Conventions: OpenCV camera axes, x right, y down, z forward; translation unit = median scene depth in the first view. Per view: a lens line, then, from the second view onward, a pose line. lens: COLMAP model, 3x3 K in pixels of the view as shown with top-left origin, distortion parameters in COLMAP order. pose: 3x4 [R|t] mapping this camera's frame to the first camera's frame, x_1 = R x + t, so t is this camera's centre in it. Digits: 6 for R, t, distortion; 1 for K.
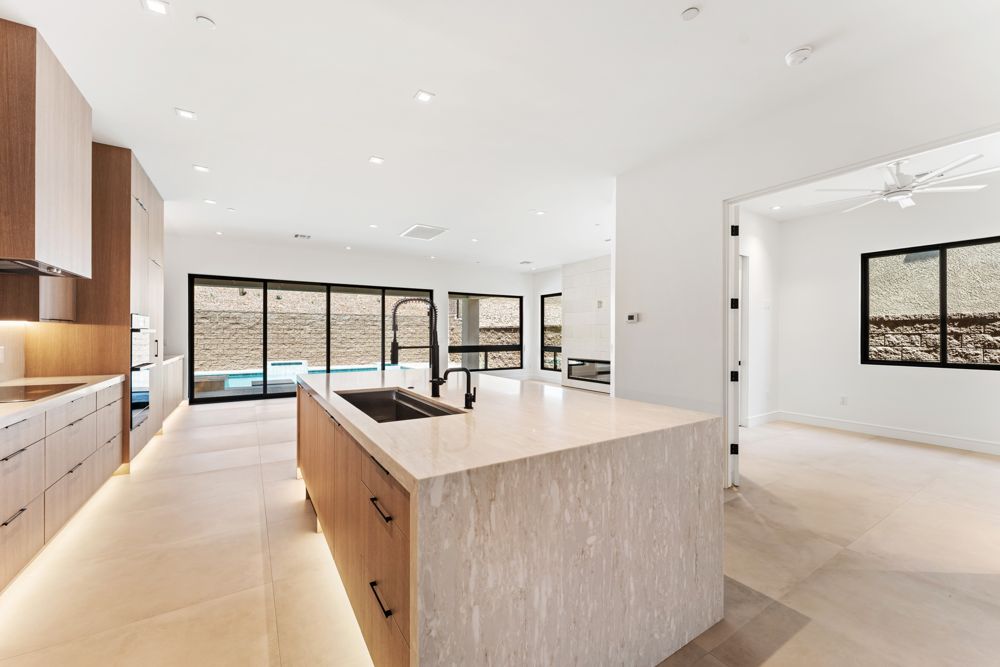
lens RADIAL K [[408.4, 0, 500.0], [0, 408.4, 333.5], [0, 0, 1]] dist [0.000202, -0.000023]
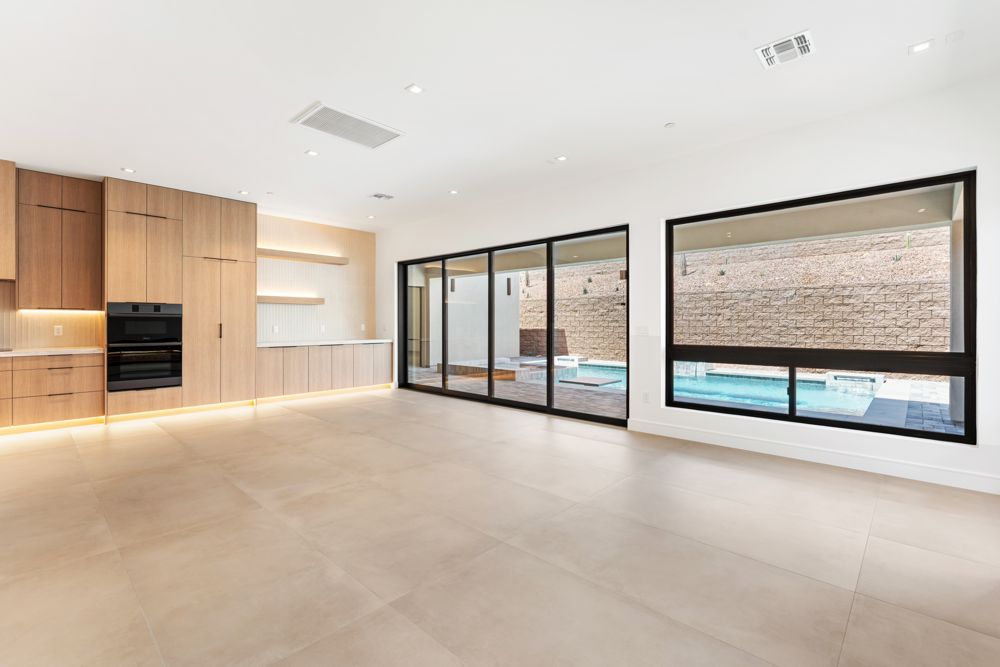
lens RADIAL K [[446.6, 0, 500.0], [0, 446.6, 333.5], [0, 0, 1]] dist [0.000306, 0.000023]
pose [[0.252994, 0.020563, -0.967249, 0.180682], [0.003710, 0.999746, 0.022225, 0.004683], [0.967461, -0.009211, 0.252854, 0.438292]]
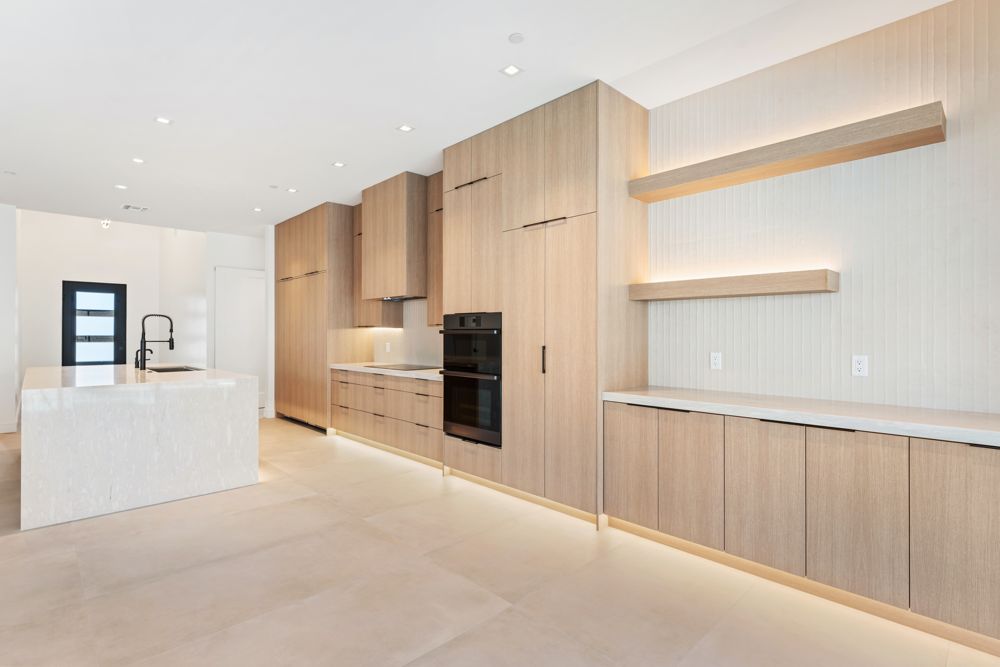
lens RADIAL K [[493.9, 0, 500.0], [0, 493.9, 333.5], [0, 0, 1]] dist [0.000779, 0.000034]
pose [[-0.979966, -0.000545, -0.199163, -0.261728], [-0.000042, 0.999997, -0.002528, -0.002062], [0.199164, -0.002469, -0.979963, 0.531771]]
